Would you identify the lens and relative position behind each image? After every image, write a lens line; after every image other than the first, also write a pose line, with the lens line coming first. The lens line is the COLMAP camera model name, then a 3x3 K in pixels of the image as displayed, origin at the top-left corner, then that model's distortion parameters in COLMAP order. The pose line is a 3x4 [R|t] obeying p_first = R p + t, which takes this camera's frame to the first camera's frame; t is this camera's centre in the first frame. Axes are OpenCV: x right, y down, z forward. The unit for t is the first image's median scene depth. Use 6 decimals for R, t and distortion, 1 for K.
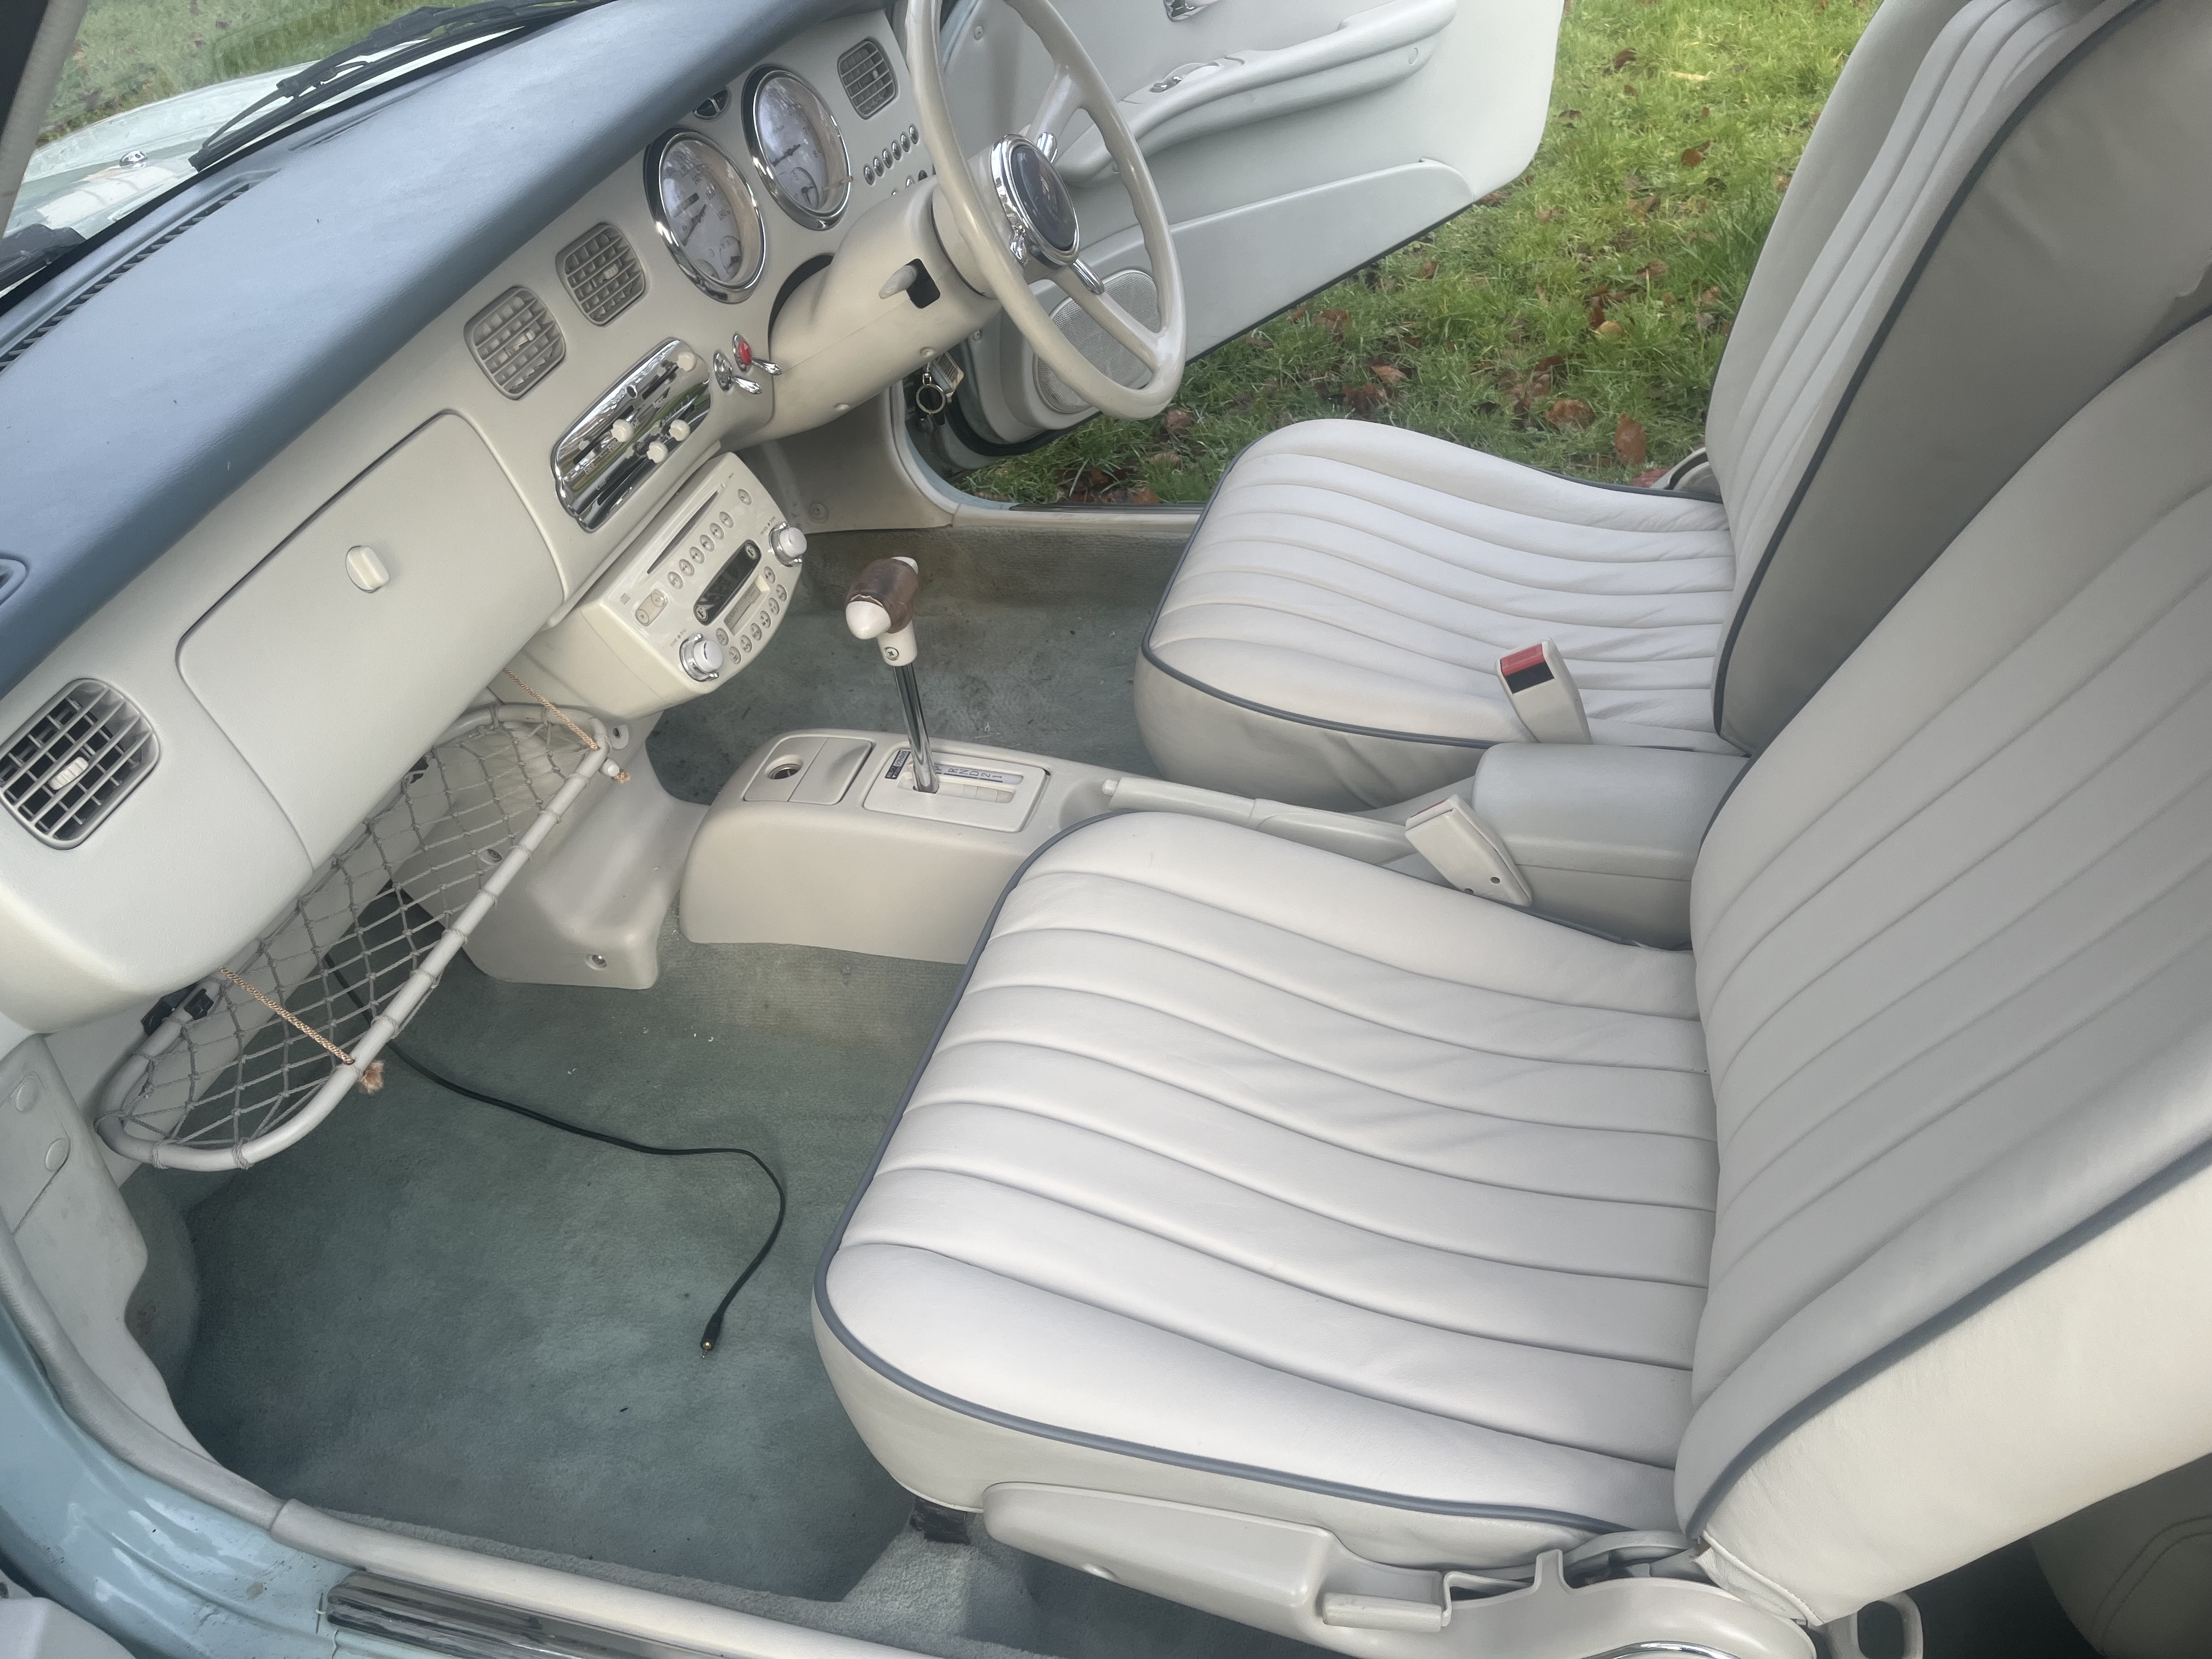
lens RADIAL K [[1632.2, 0, 1106.0], [0, 1632.2, 829.5], [0, 0, 1]] dist [0.130684, -0.156421]
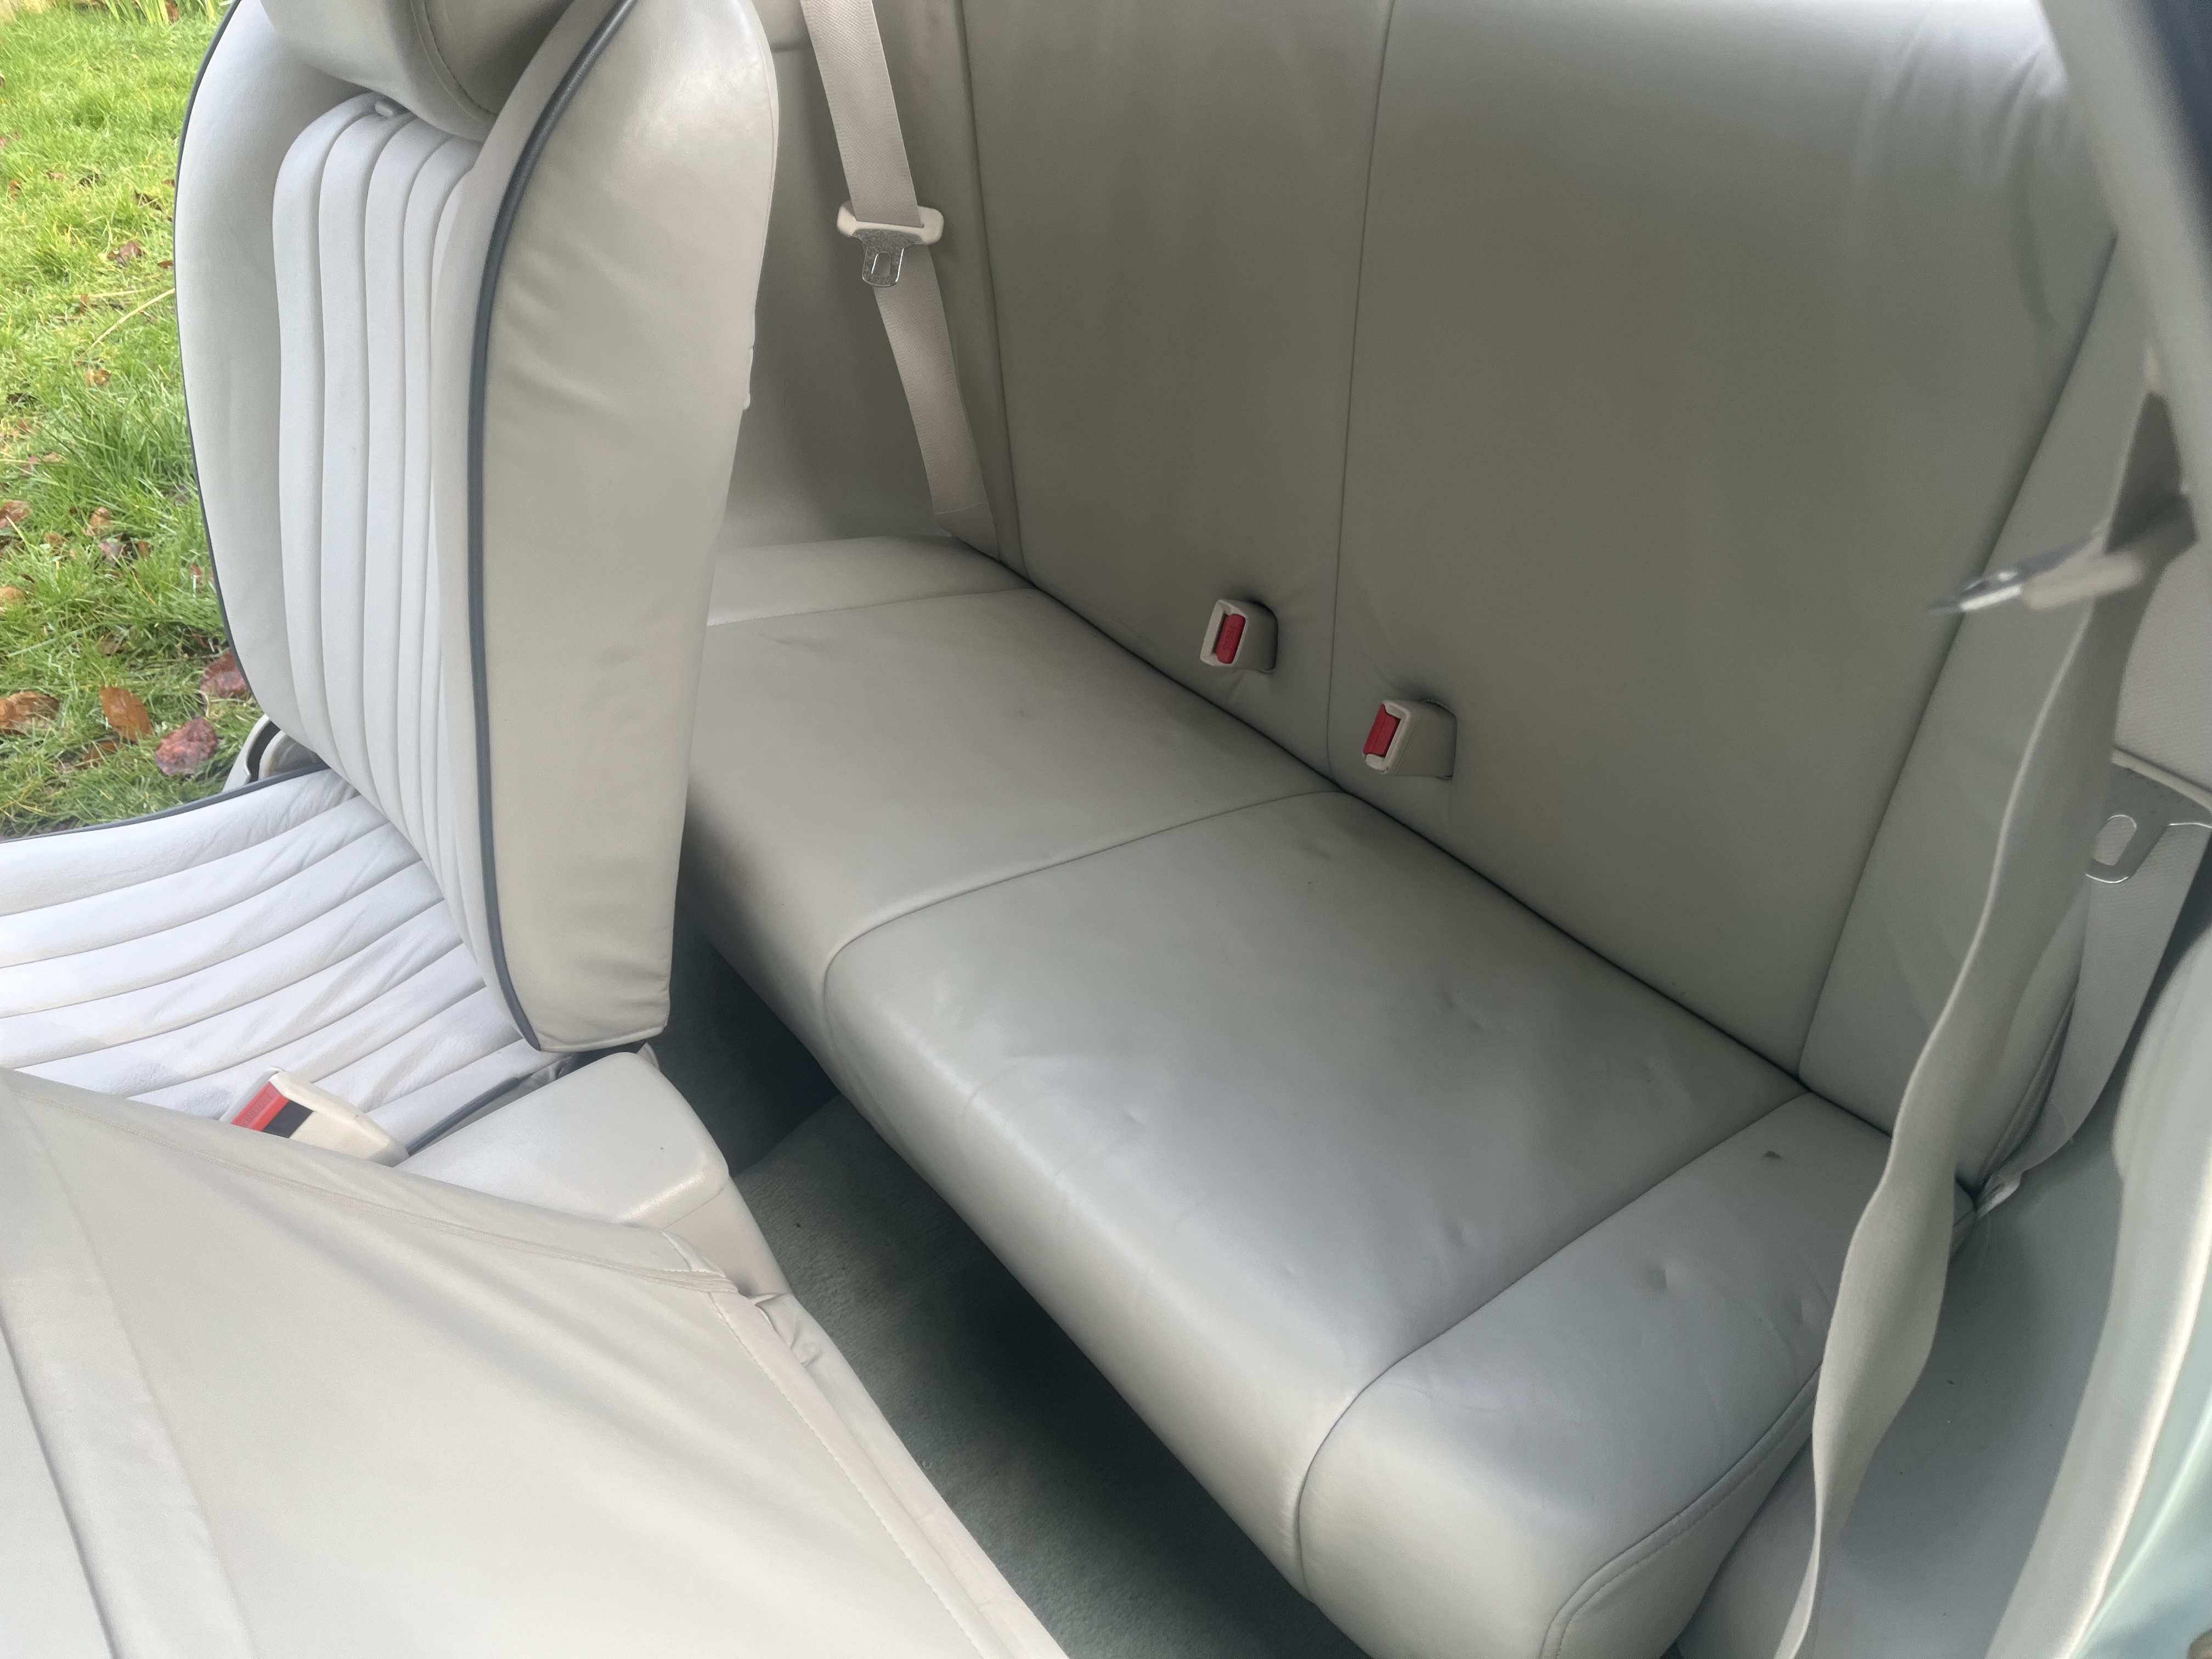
lens RADIAL K [[1632.2, 0, 1106.0], [0, 1632.2, 829.5], [0, 0, 1]] dist [0.130684, -0.156421]
pose [[0.585692, -0.453337, 0.671901, 0.020986], [0.497812, 0.855382, 0.143194, -0.061216], [-0.639647, 0.250613, 0.726667, 0.109300]]
